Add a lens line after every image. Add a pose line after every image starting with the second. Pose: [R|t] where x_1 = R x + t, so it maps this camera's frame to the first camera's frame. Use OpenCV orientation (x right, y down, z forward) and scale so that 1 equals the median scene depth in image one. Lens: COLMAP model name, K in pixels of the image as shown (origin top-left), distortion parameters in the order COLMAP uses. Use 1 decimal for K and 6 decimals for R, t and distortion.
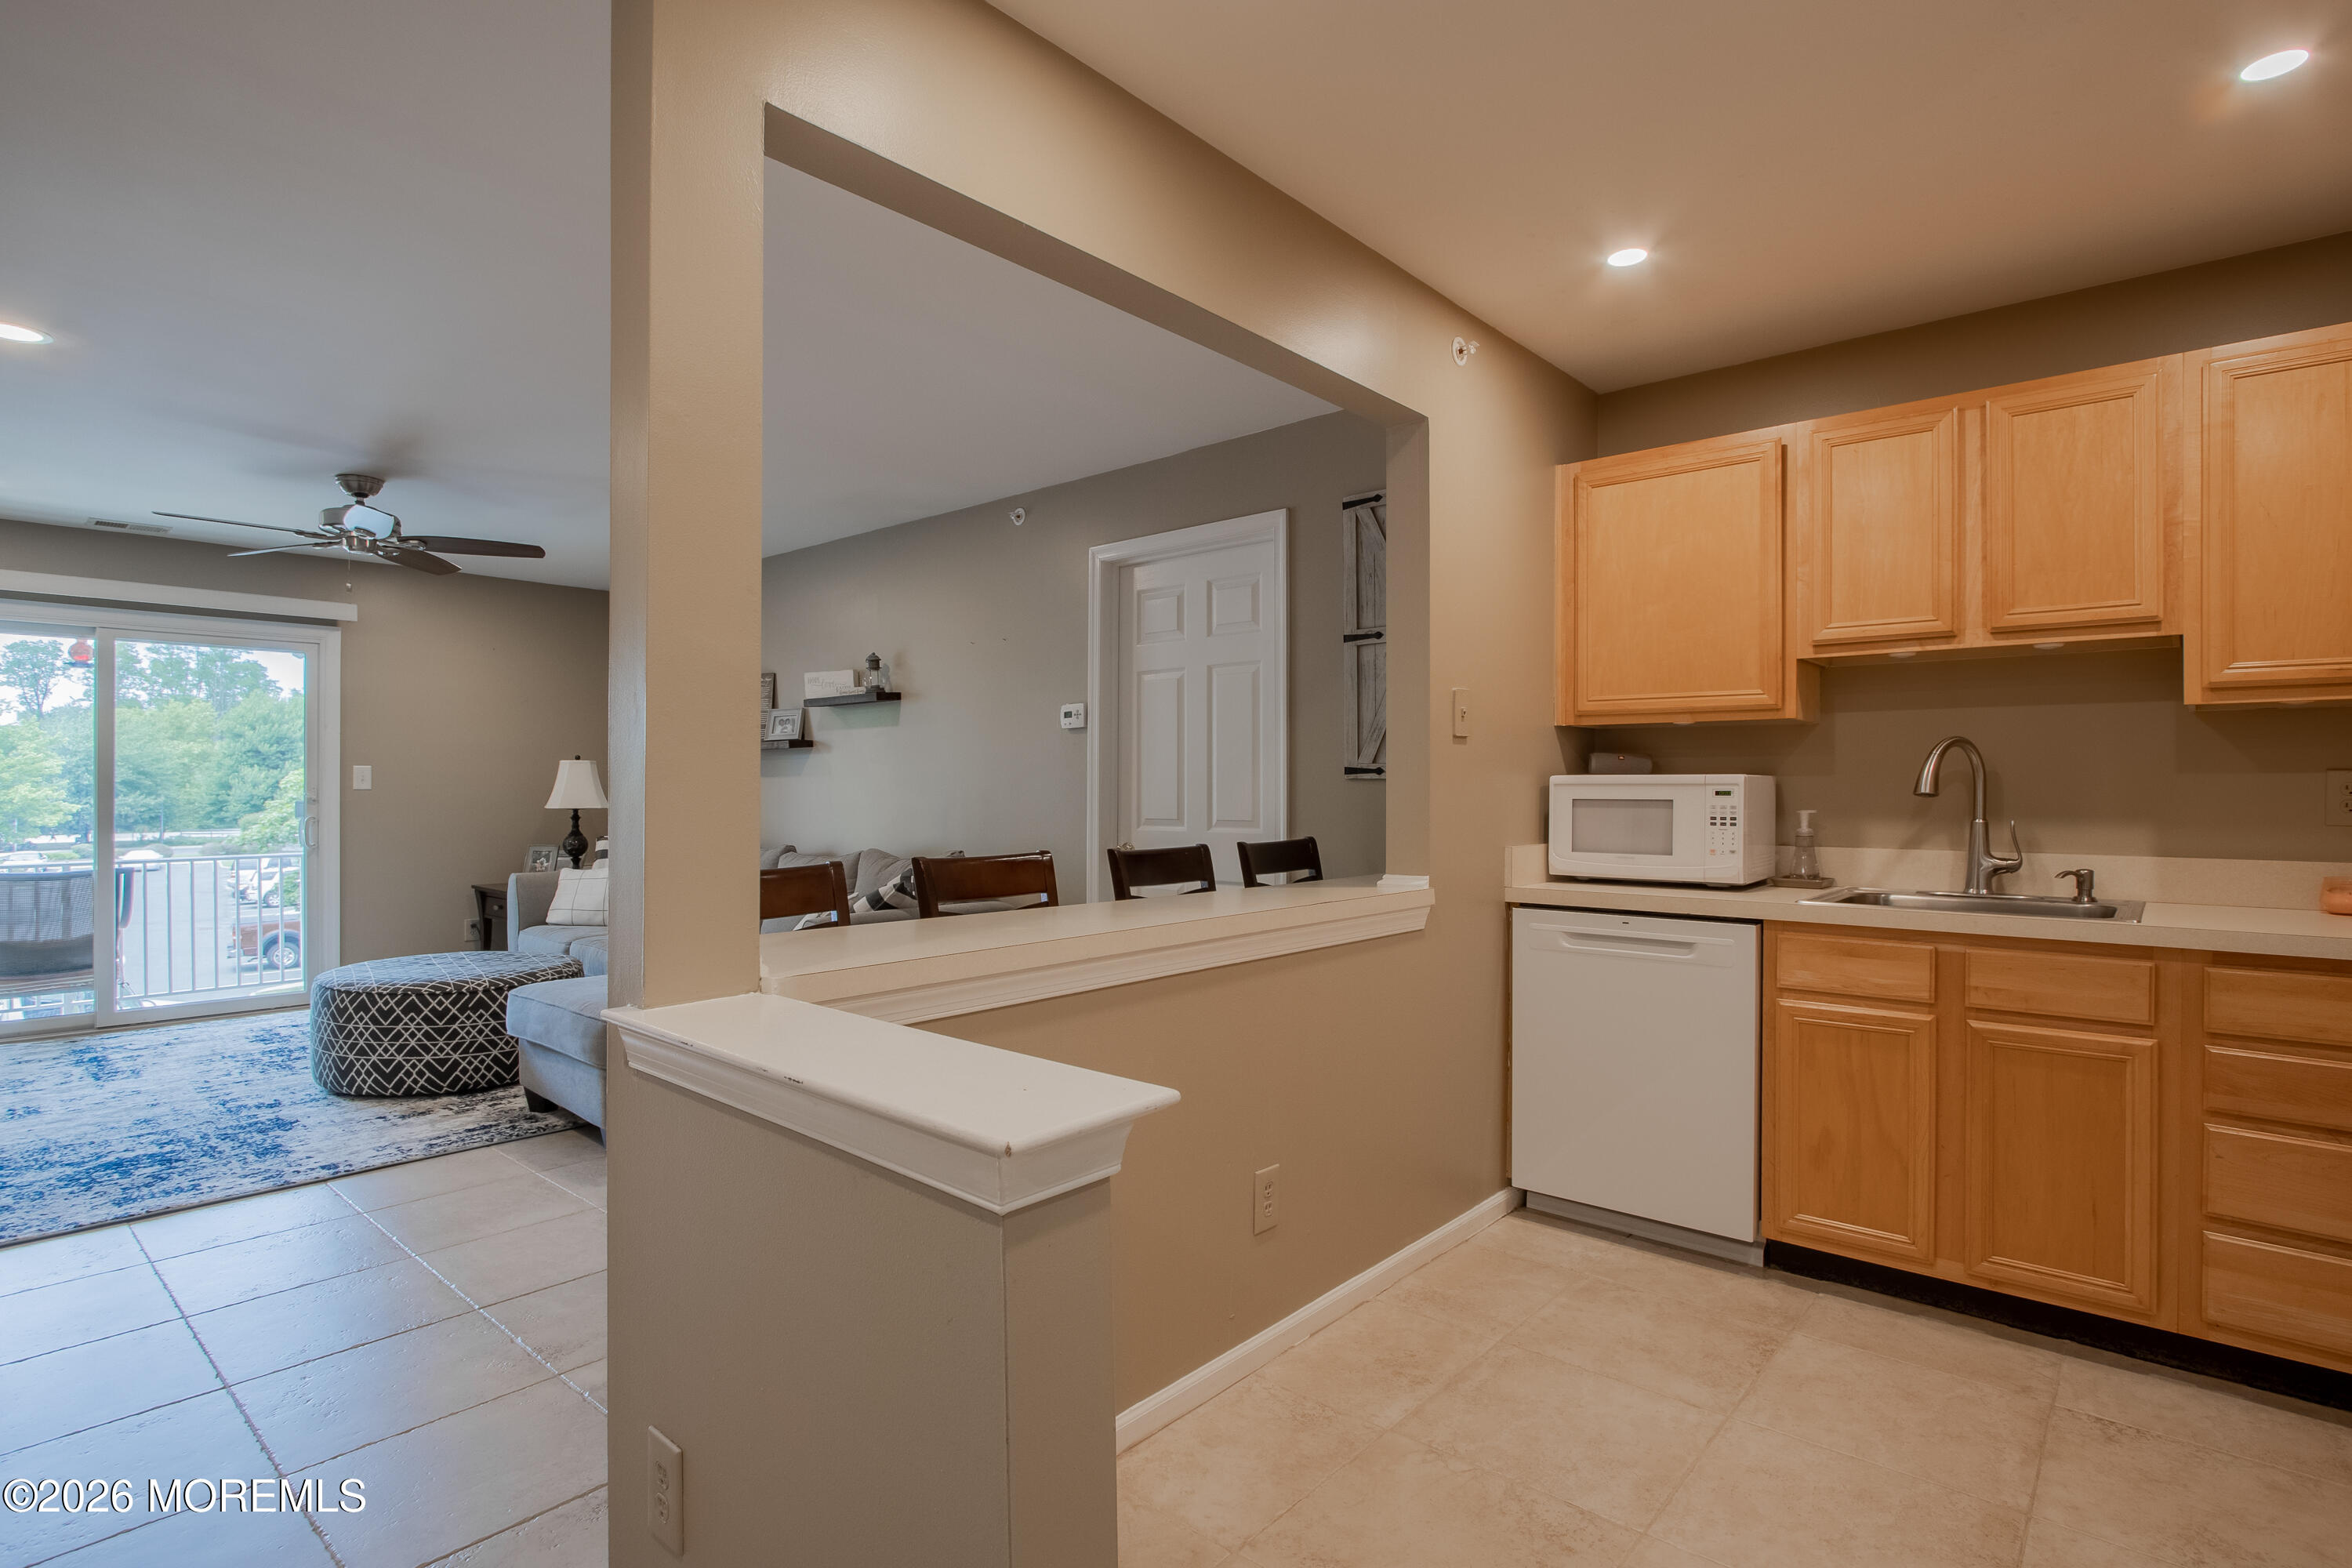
lens RADIAL K [[1163.0, 0, 1161.2], [0, 1163.0, 791.2], [0, 0, 1]] dist [-0.015874, 0.002276]
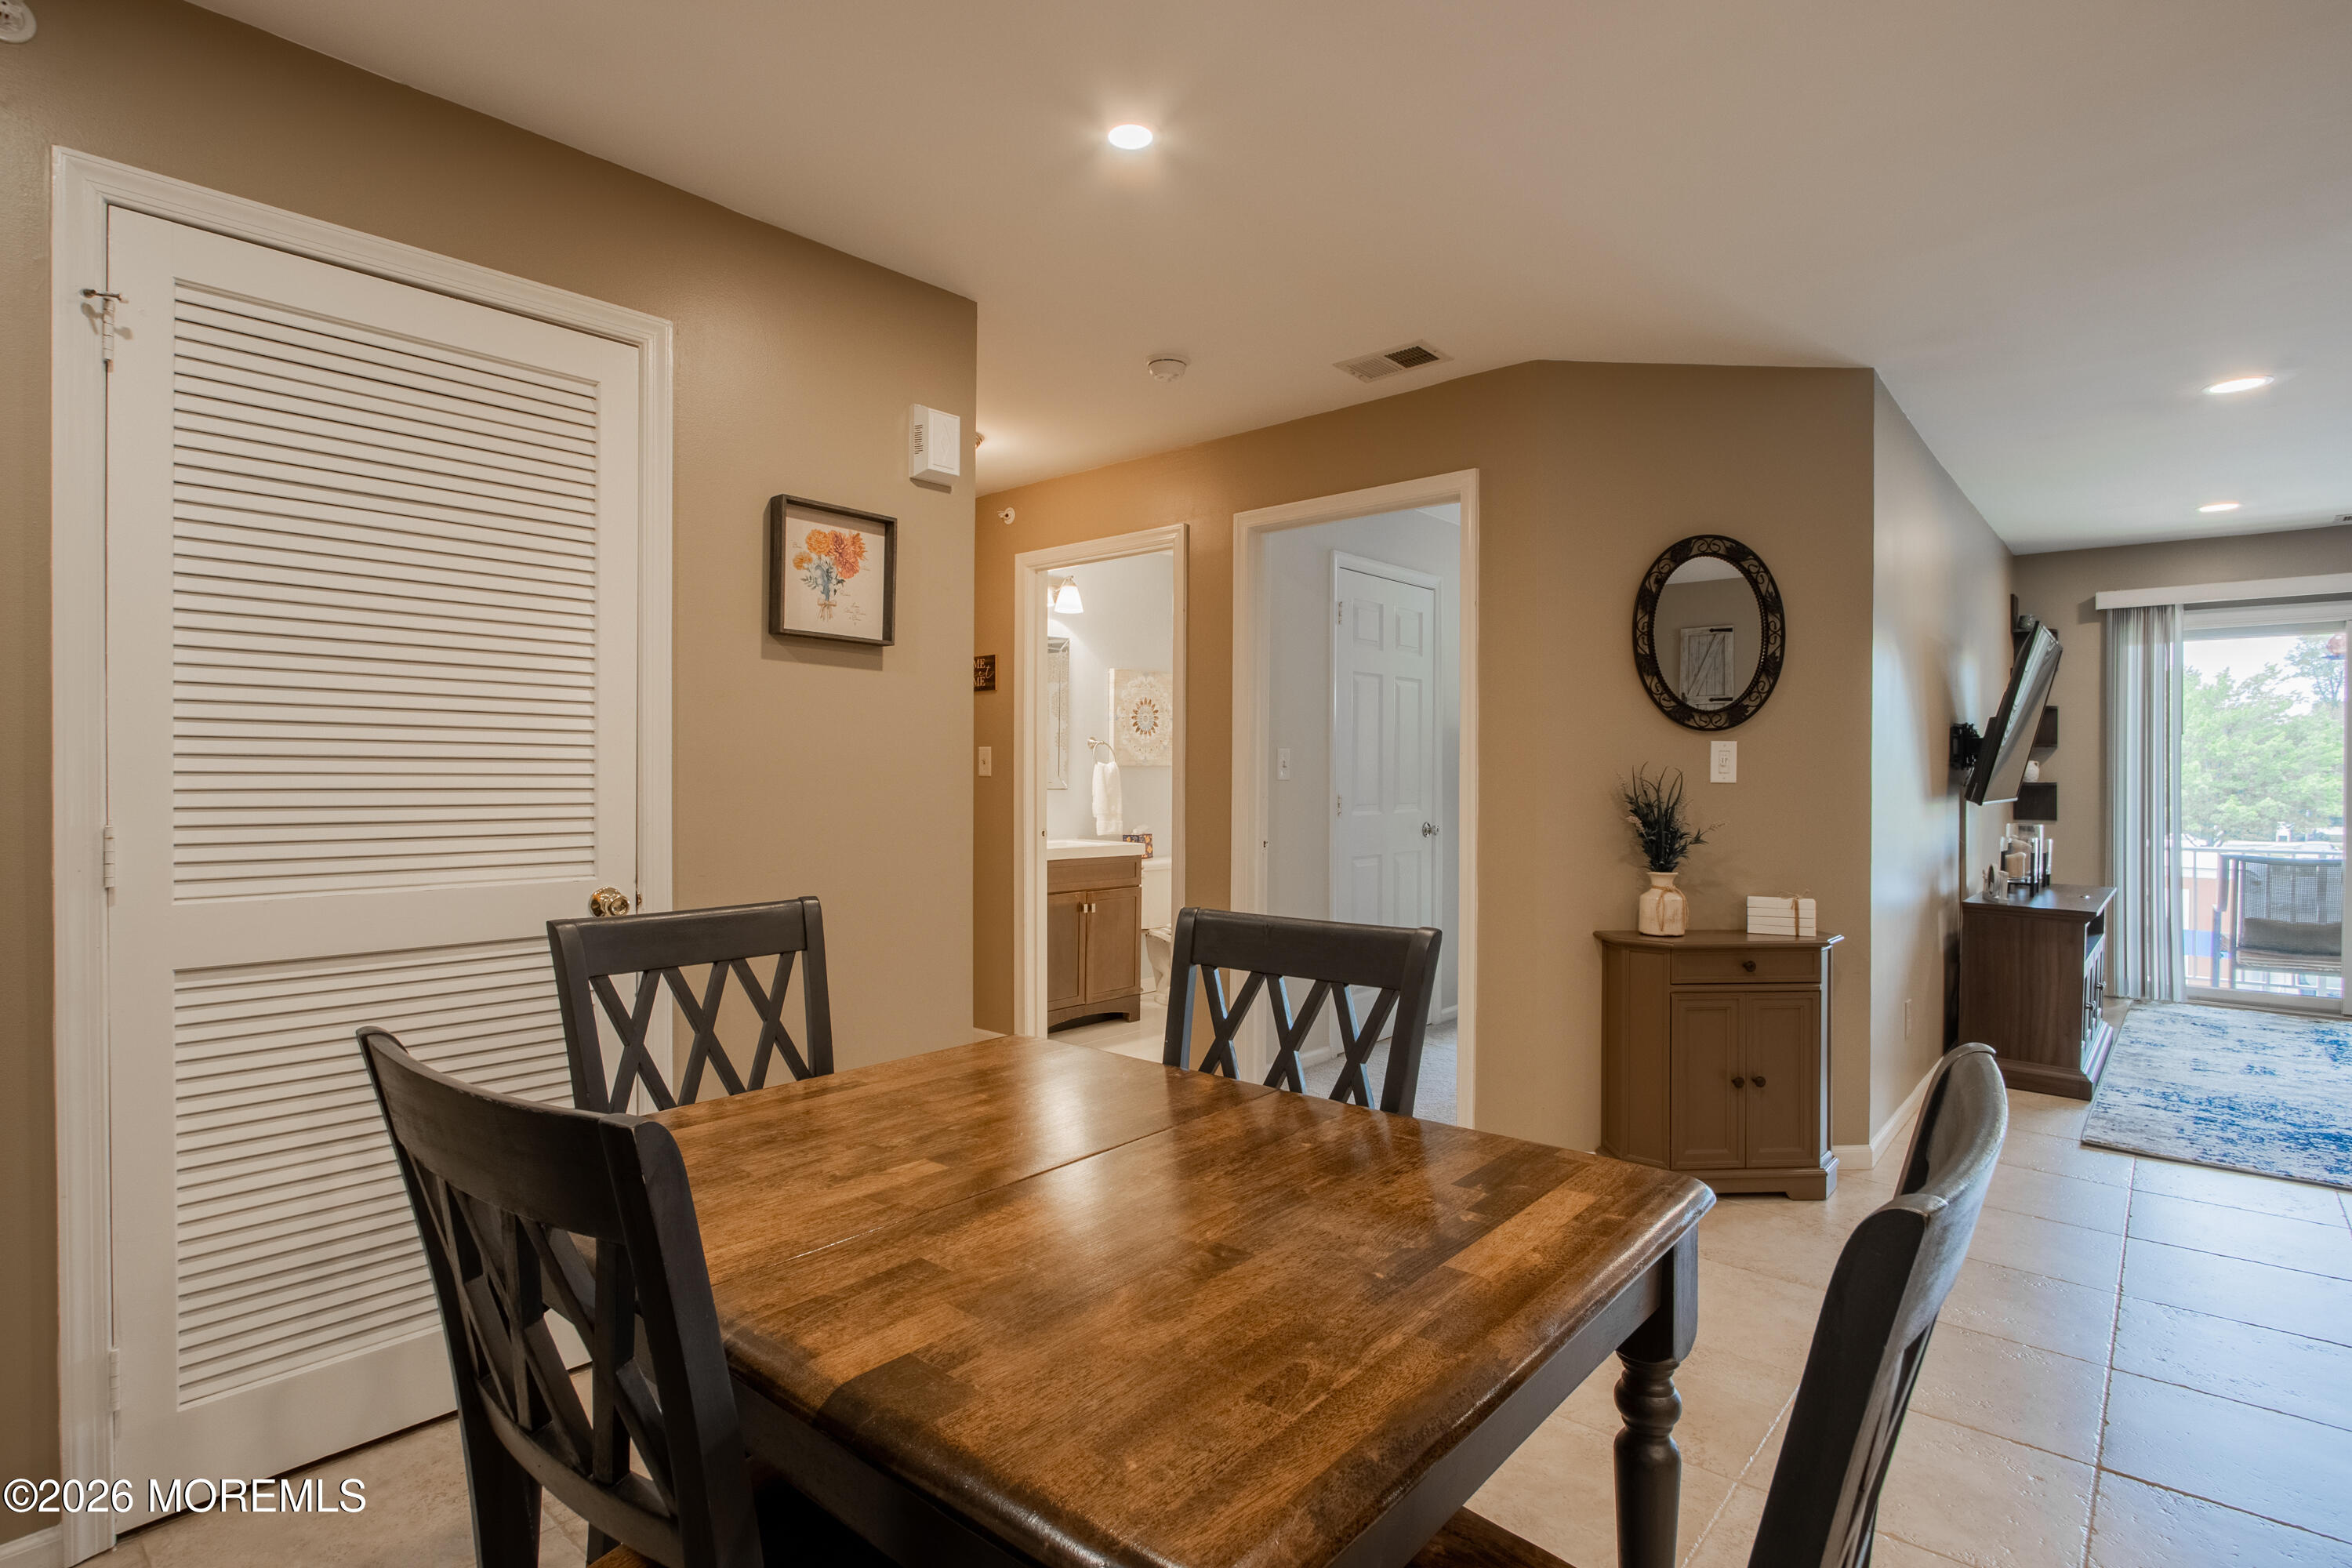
lens RADIAL K [[1163.0, 0, 1154.1], [0, 1163.0, 783.1], [0, 0, 1]] dist [-0.015874, 0.002276]
pose [[-0.002463, 0.007146, -0.999971, 0.135418], [-0.005538, 0.999959, 0.007160, -0.000879], [0.999982, 0.005556, -0.002424, -0.079668]]
